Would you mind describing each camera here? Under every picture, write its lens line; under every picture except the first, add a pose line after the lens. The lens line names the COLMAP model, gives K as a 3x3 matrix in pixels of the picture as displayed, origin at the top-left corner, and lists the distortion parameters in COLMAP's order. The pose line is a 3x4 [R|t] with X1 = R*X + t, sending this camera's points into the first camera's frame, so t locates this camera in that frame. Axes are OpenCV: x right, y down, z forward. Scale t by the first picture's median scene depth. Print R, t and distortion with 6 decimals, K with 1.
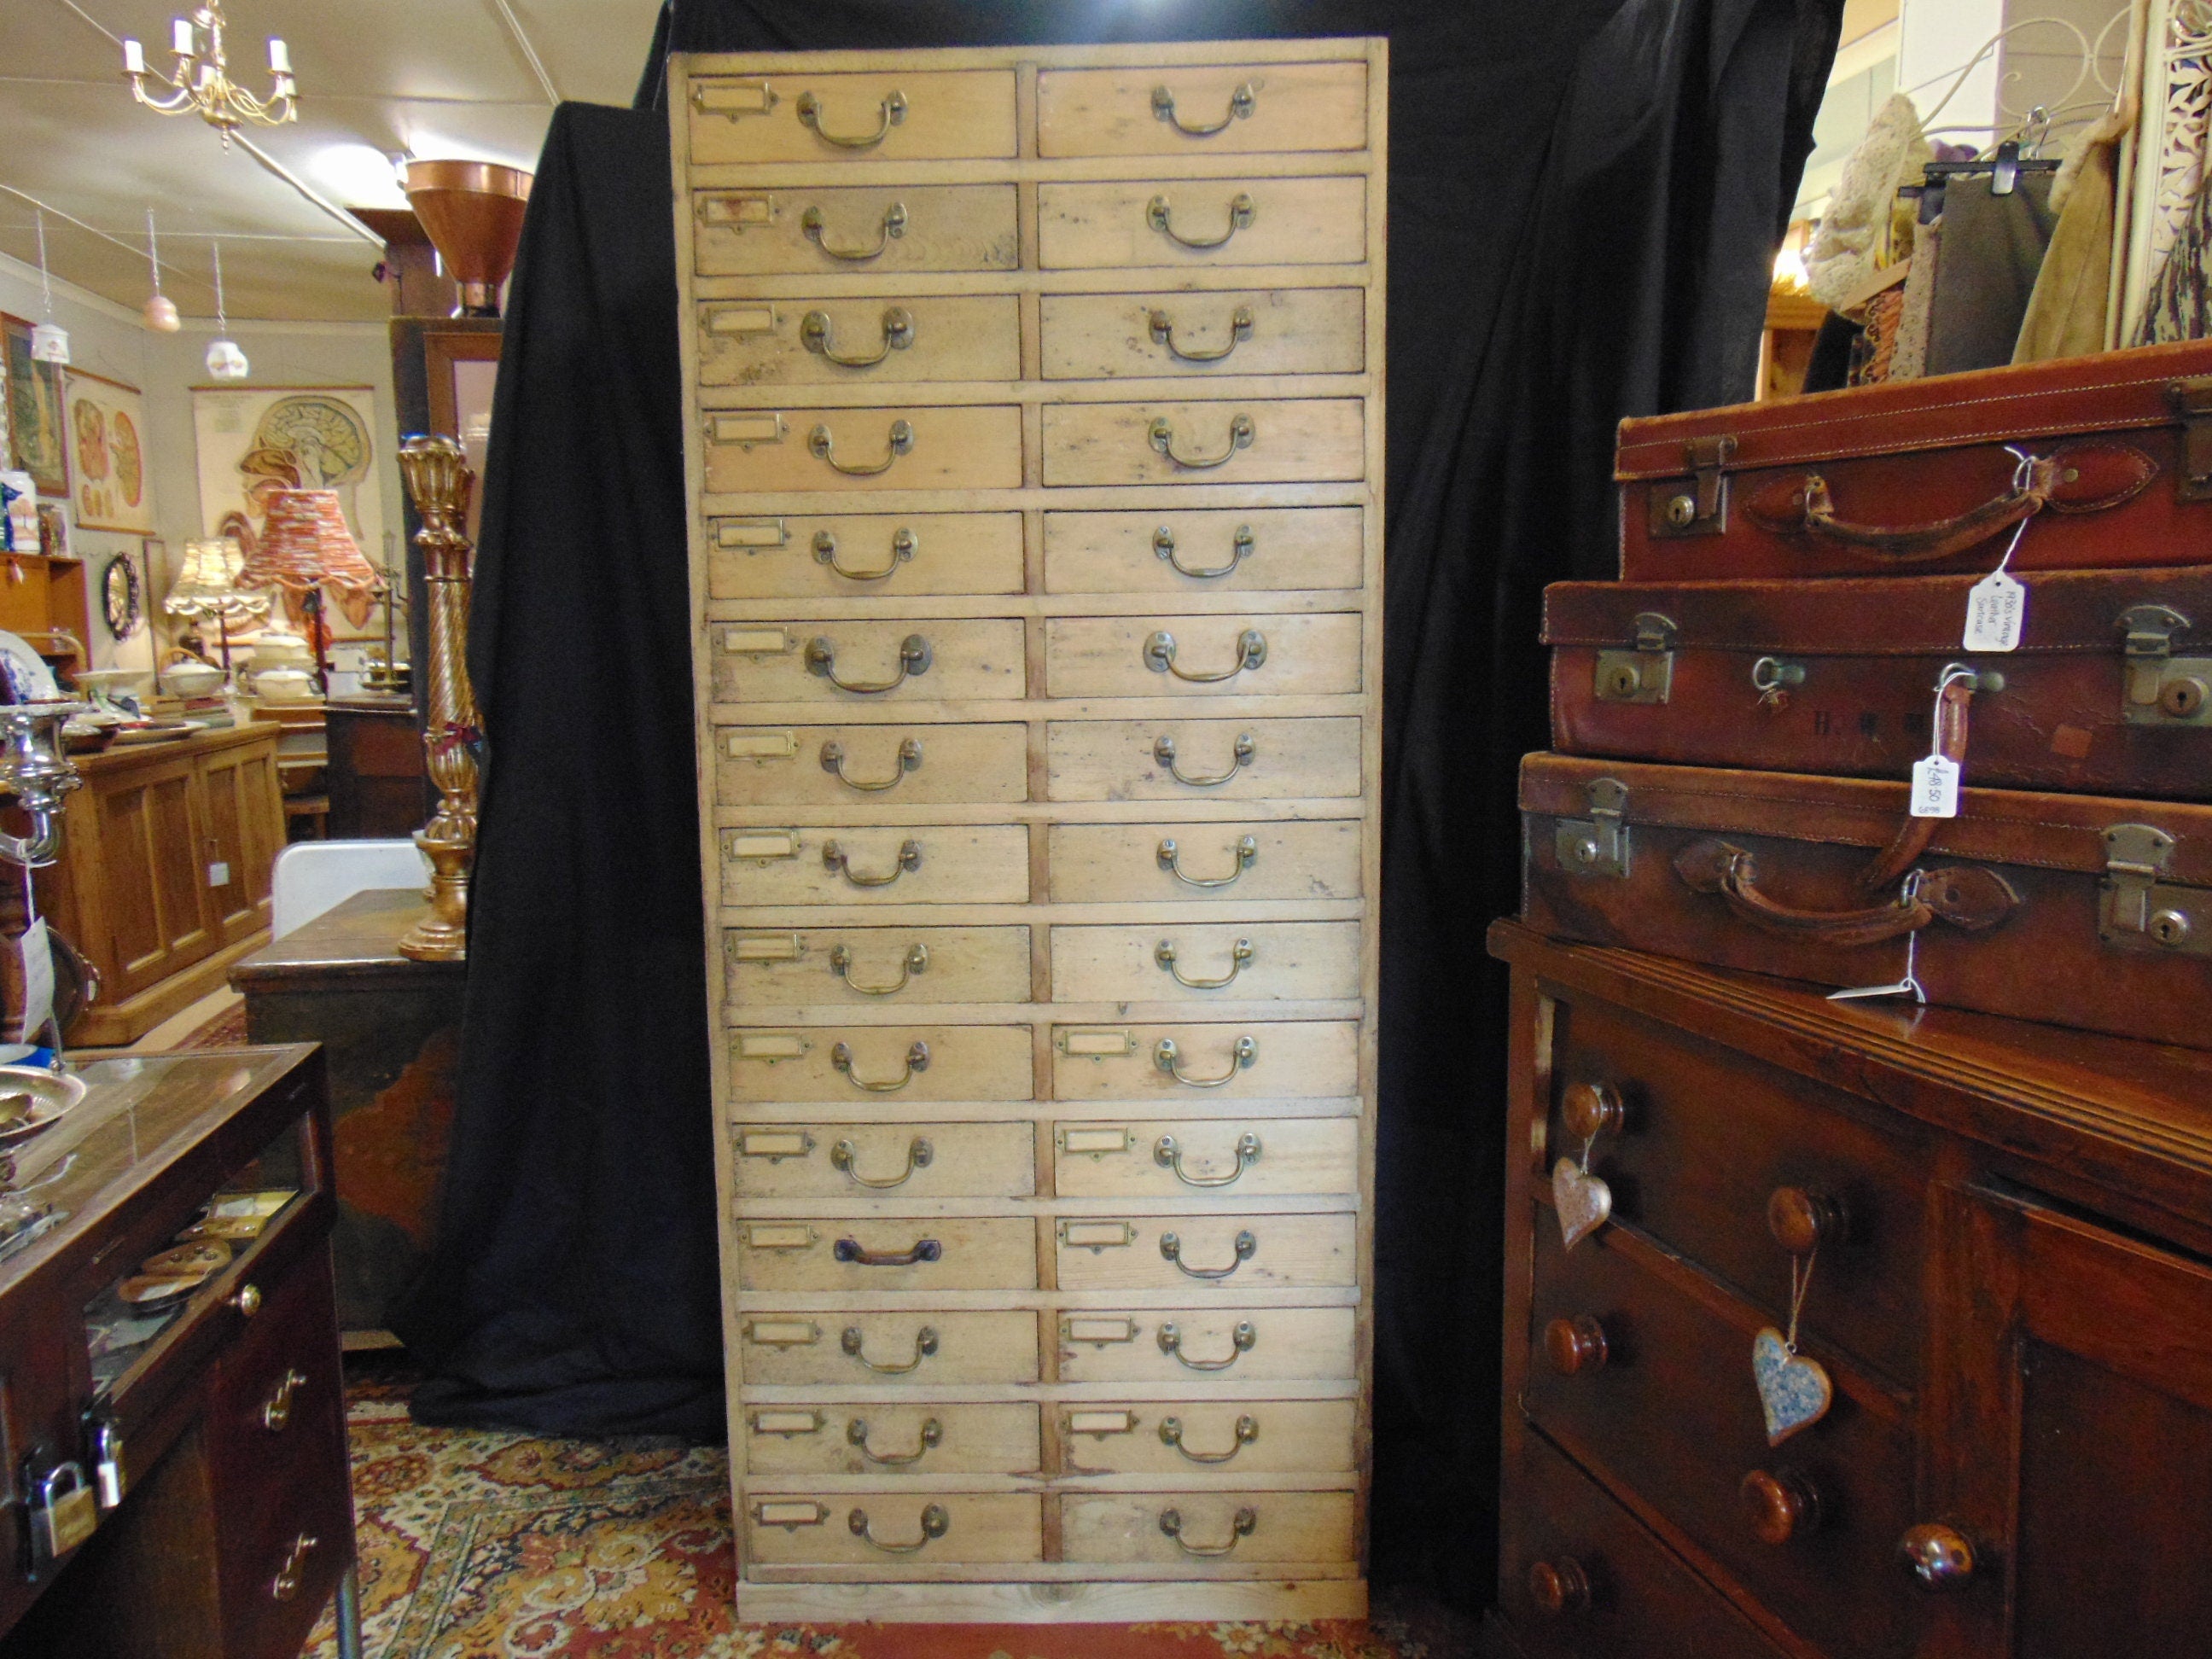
lens RADIAL K [[1650.0, 0, 1106.0], [0, 1650.0, 829.5], [0, 0, 1]] dist [-0.036489, 0.057672]
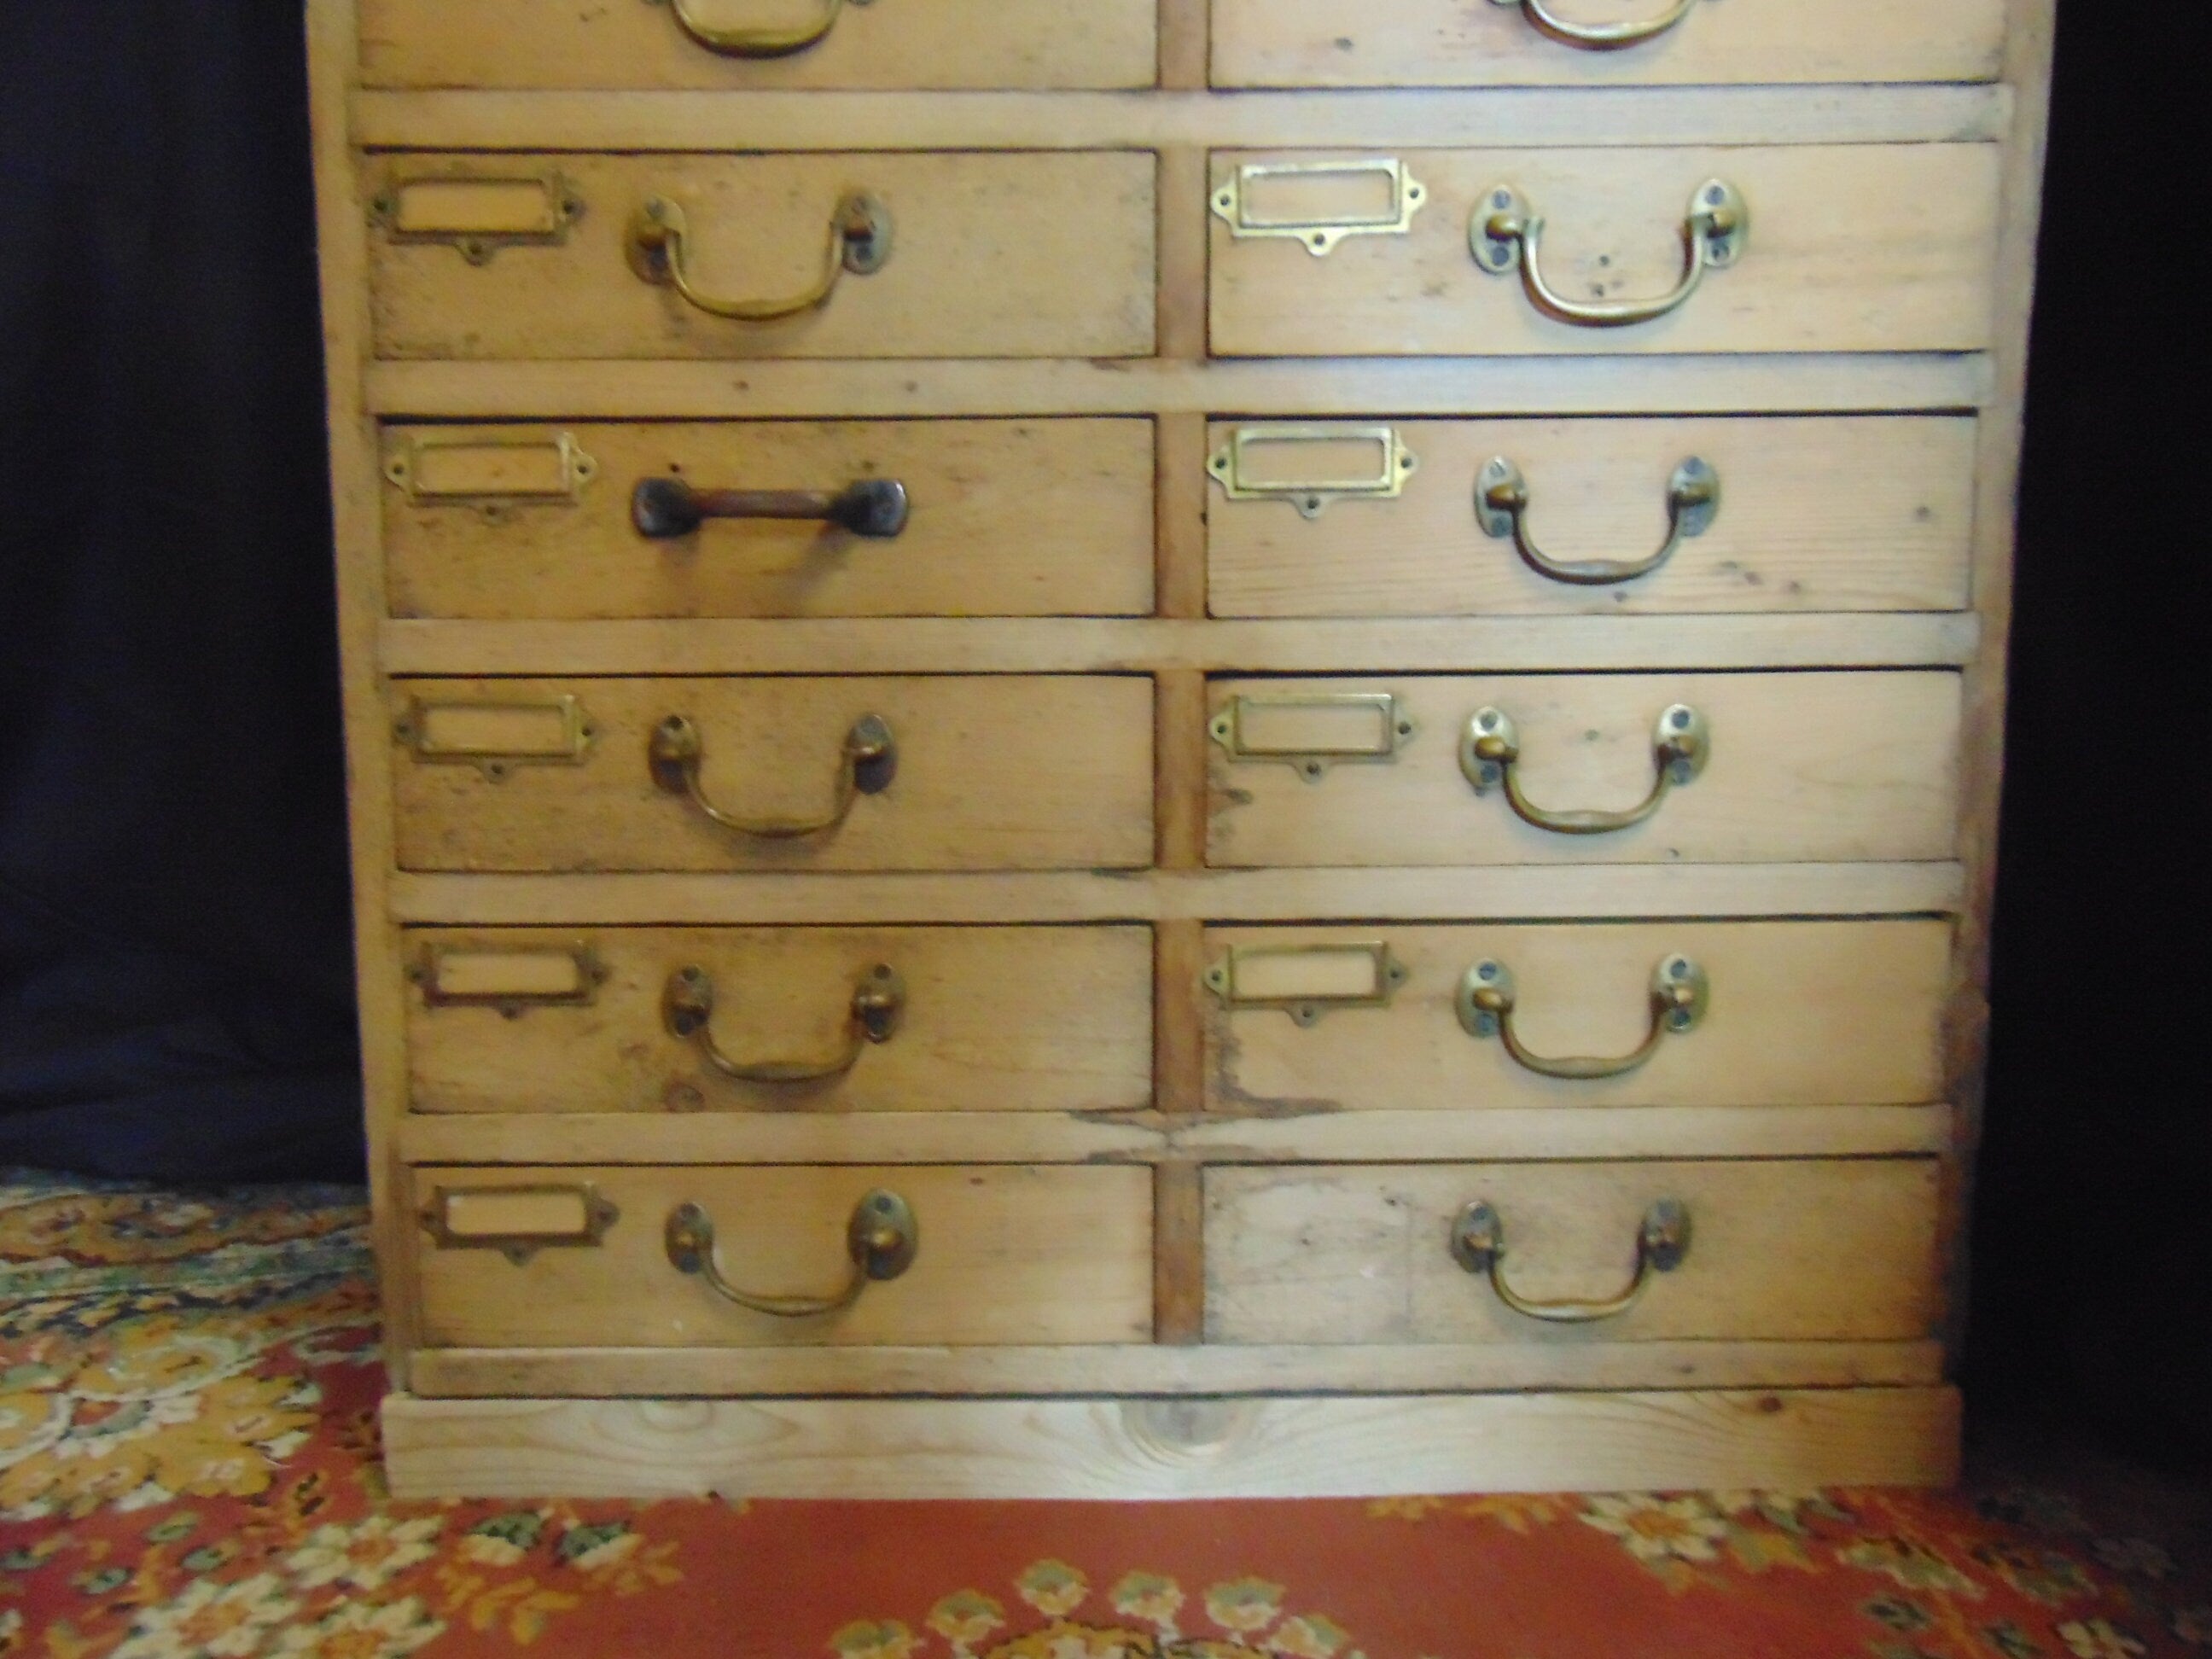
lens RADIAL K [[1650.0, 0, 1106.0], [0, 1650.0, 829.5], [0, 0, 1]] dist [-0.036489, 0.057672]
pose [[0.999703, 0.009199, 0.022553, -0.060690], [-0.008602, 0.999614, -0.026408, 0.334579], [-0.022787, 0.026206, 0.999397, 0.602051]]
